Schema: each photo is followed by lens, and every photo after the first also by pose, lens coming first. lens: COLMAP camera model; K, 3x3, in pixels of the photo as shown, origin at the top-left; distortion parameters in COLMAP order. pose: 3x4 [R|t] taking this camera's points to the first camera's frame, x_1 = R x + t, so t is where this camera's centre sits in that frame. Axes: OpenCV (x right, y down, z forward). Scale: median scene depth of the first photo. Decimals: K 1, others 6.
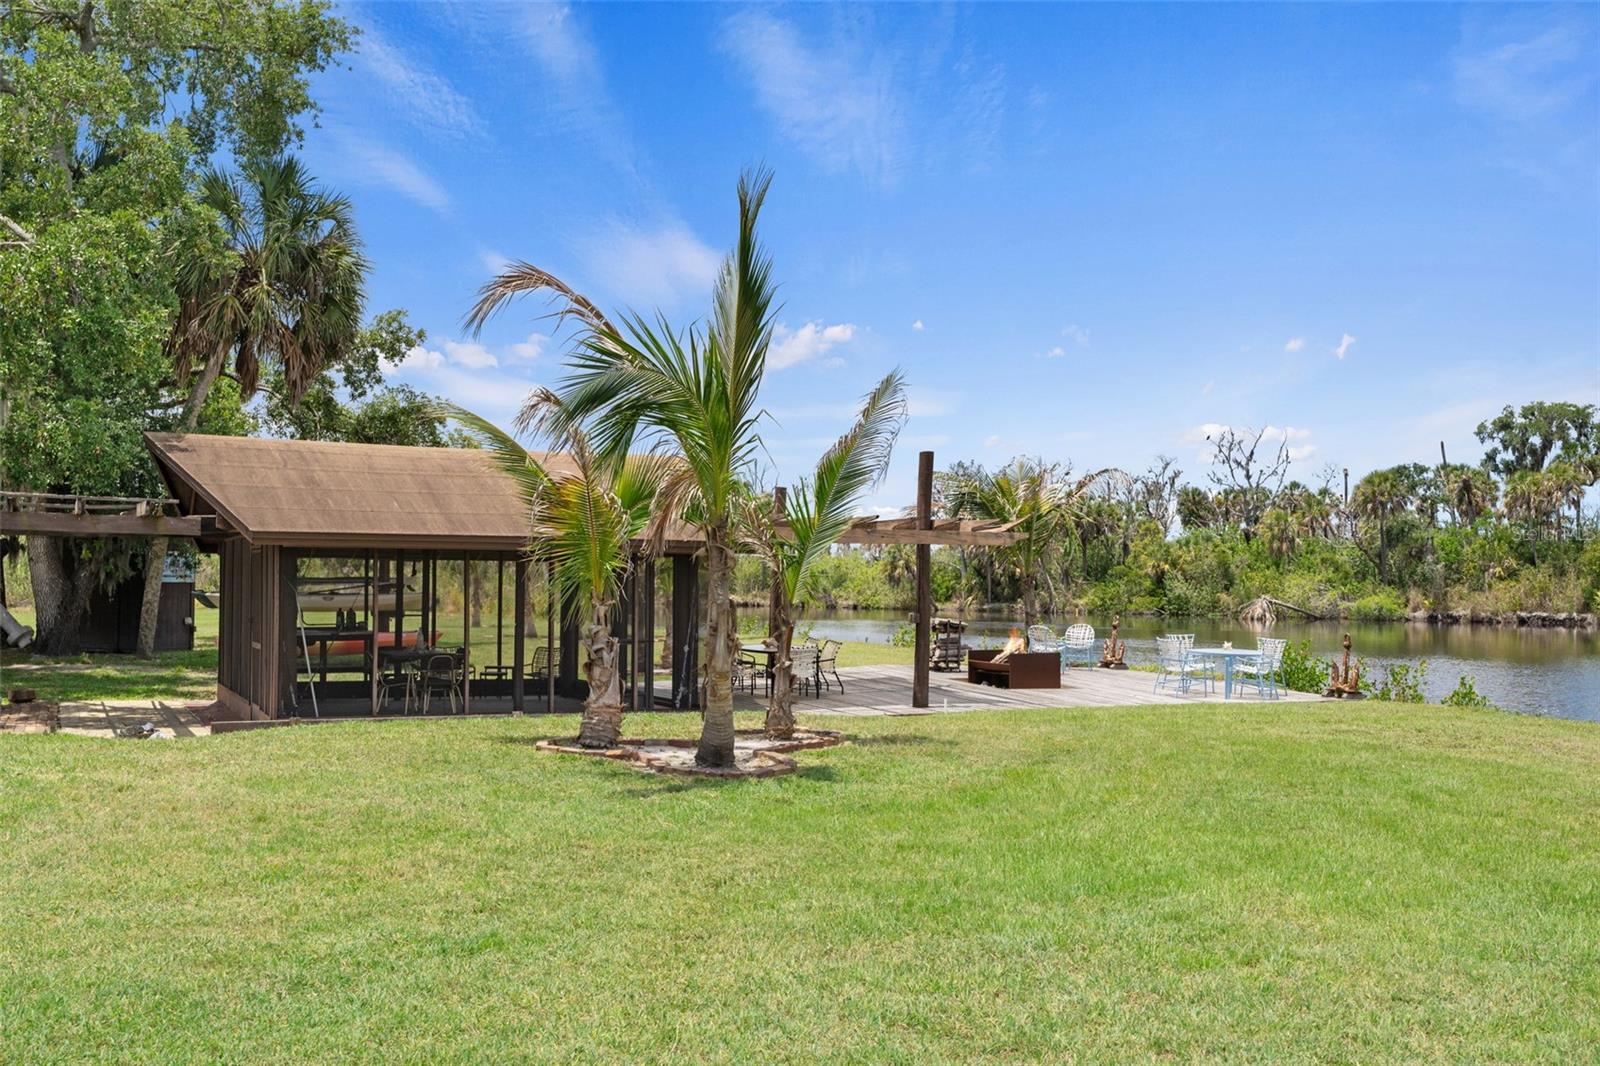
lens RADIAL K [[1572.4, 0, 790.9], [0, 1572.4, 539.0], [0, 0, 1]] dist [0.013289, 0.000000]
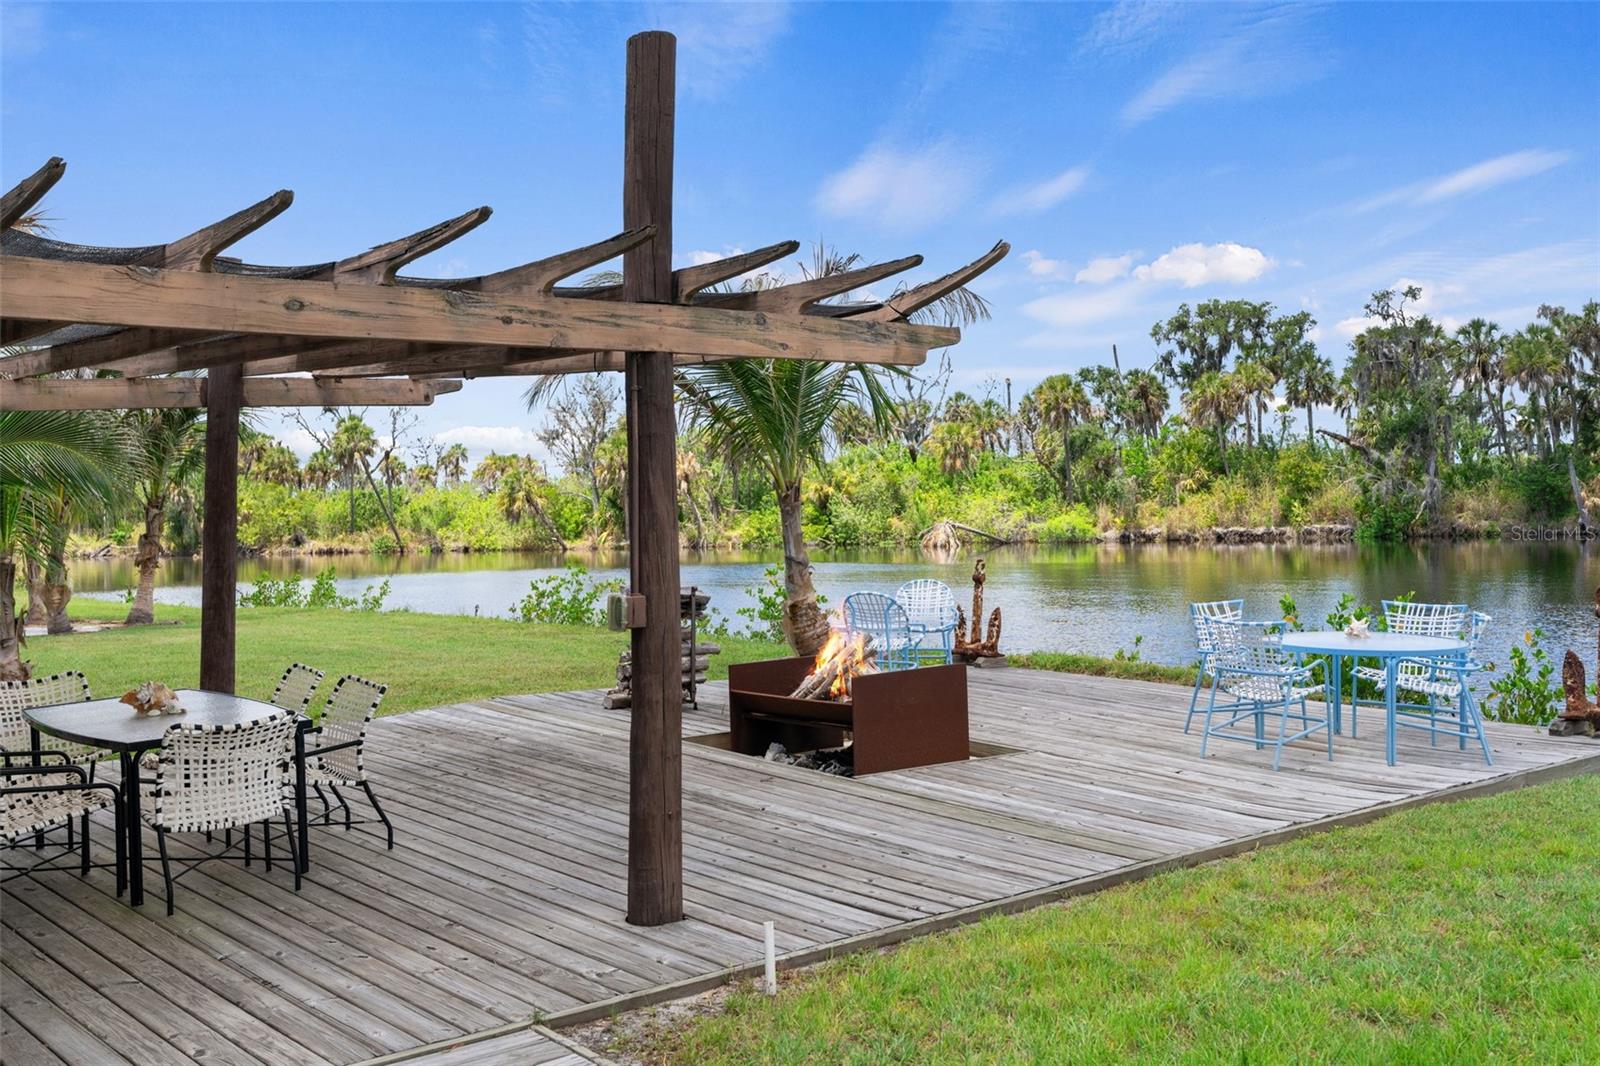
lens RADIAL K [[1572.4, 0, 808.6], [0, 1572.4, 519.9], [0, 0, 1]] dist [0.013289, 0.000000]
pose [[0.967556, -0.033261, 0.250460, 0.009011], [0.025921, 0.999134, 0.032550, 0.005729], [-0.251325, -0.025002, 0.967580, 0.164506]]
